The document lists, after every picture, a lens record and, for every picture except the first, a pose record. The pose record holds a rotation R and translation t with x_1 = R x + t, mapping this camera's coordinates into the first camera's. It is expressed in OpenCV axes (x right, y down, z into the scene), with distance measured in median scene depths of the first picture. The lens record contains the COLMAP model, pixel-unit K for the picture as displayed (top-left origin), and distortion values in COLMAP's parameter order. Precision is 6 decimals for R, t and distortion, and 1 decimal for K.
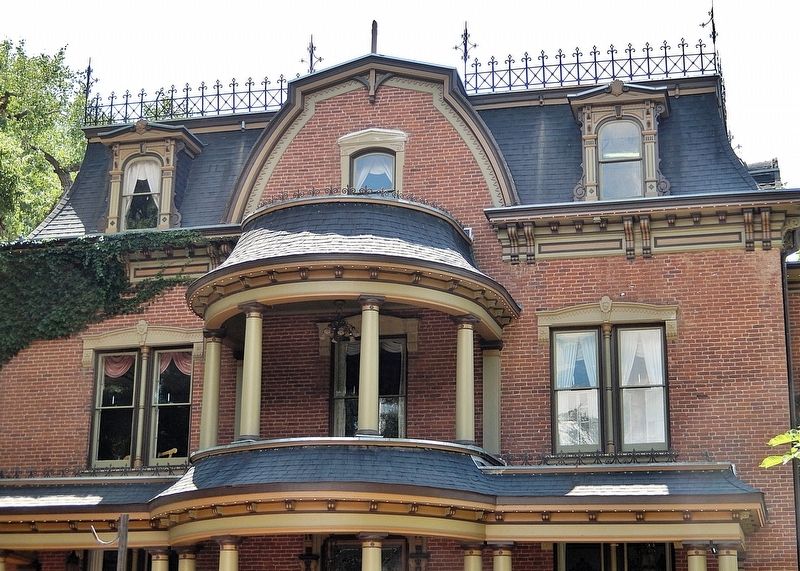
lens RADIAL K [[1561.8, 0, 400.0], [0, 1561.8, 285.5], [0, 0, 1]] dist [0.020005, 0.019255]
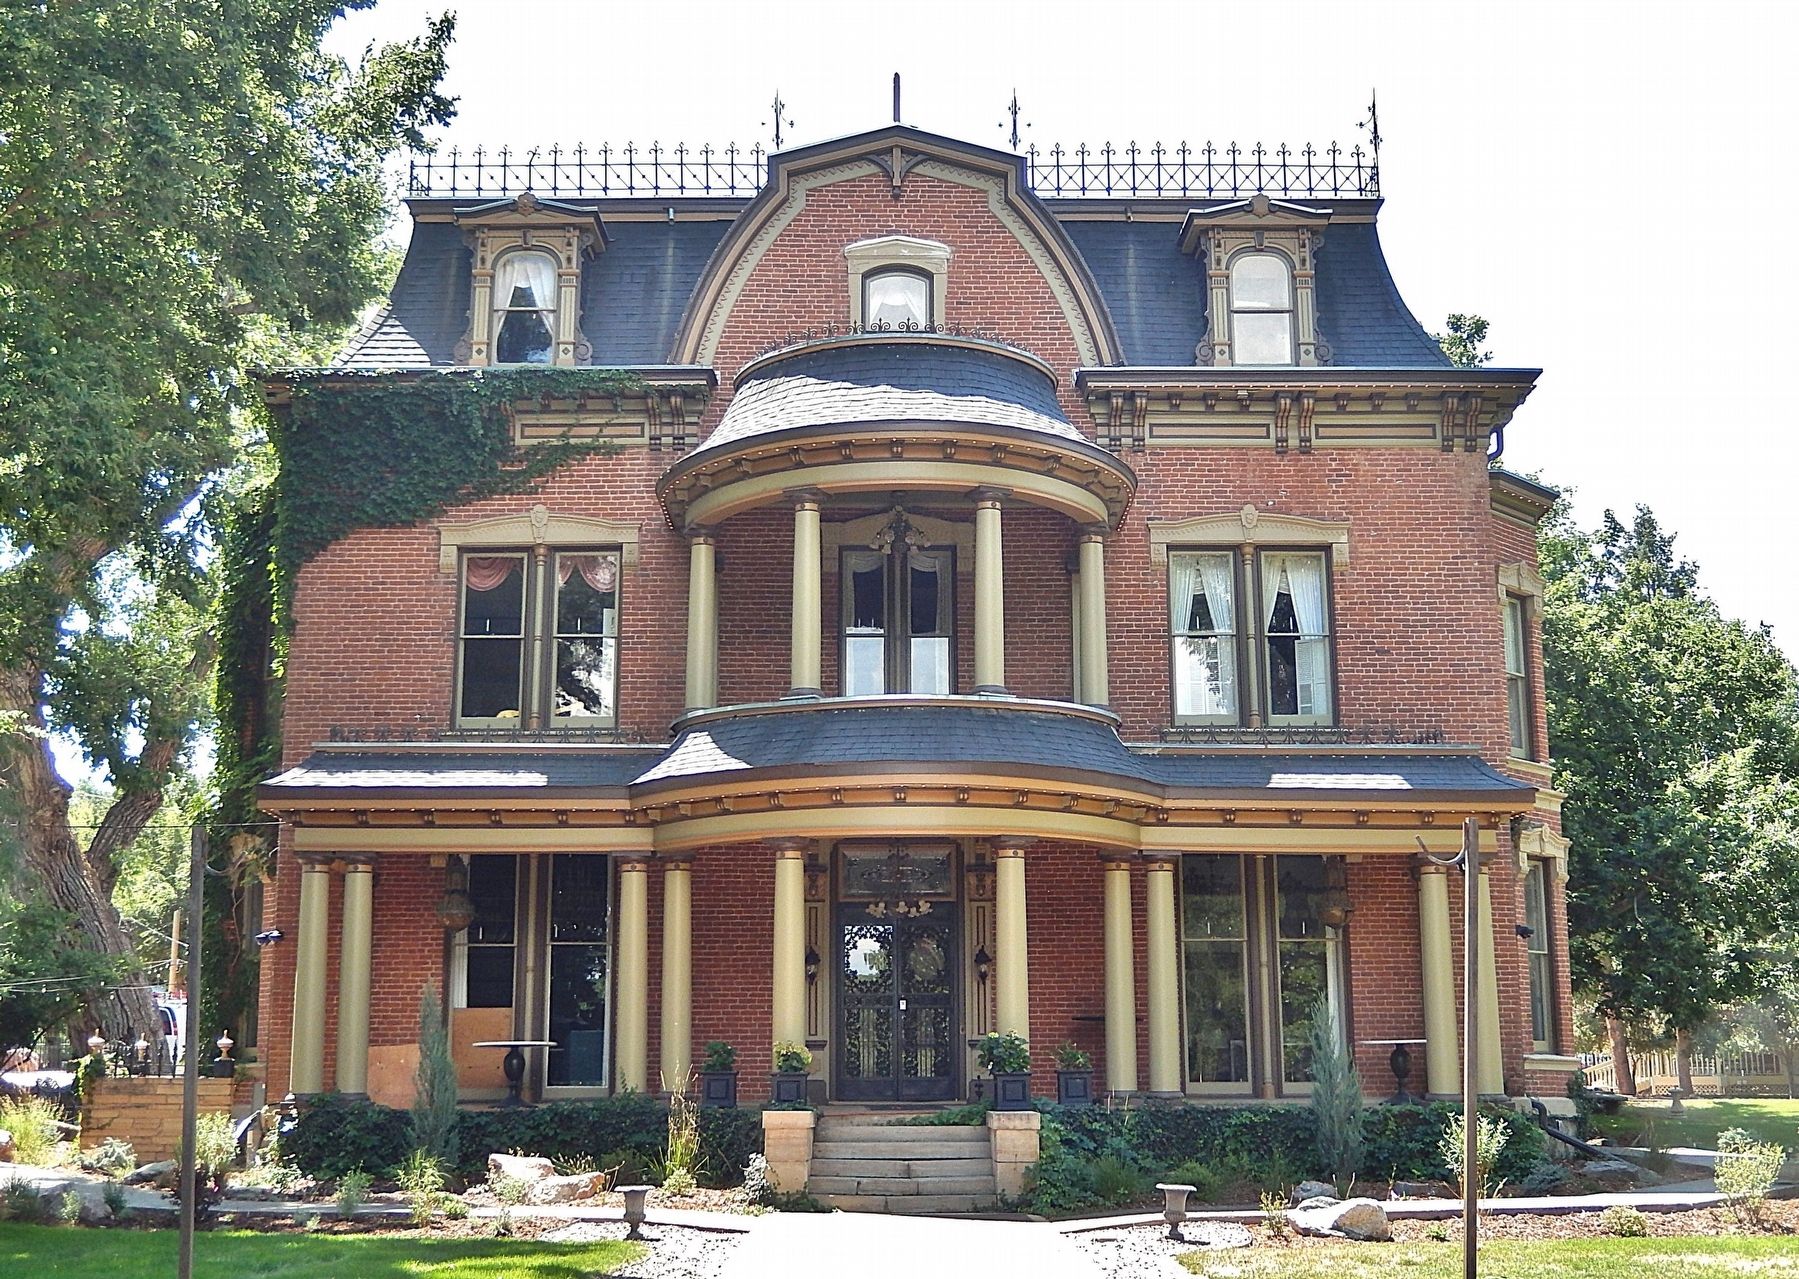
lens RADIAL K [[2194.4, 0, 899.5], [0, 2194.4, 639.5], [0, 0, 1]] dist [0.033008, 0.013370]
pose [[0.968948, 0.035929, 0.244640, -0.245577], [-0.053379, 0.996452, 0.065072, 0.010784], [-0.241434, -0.076110, 0.967428, 0.076382]]
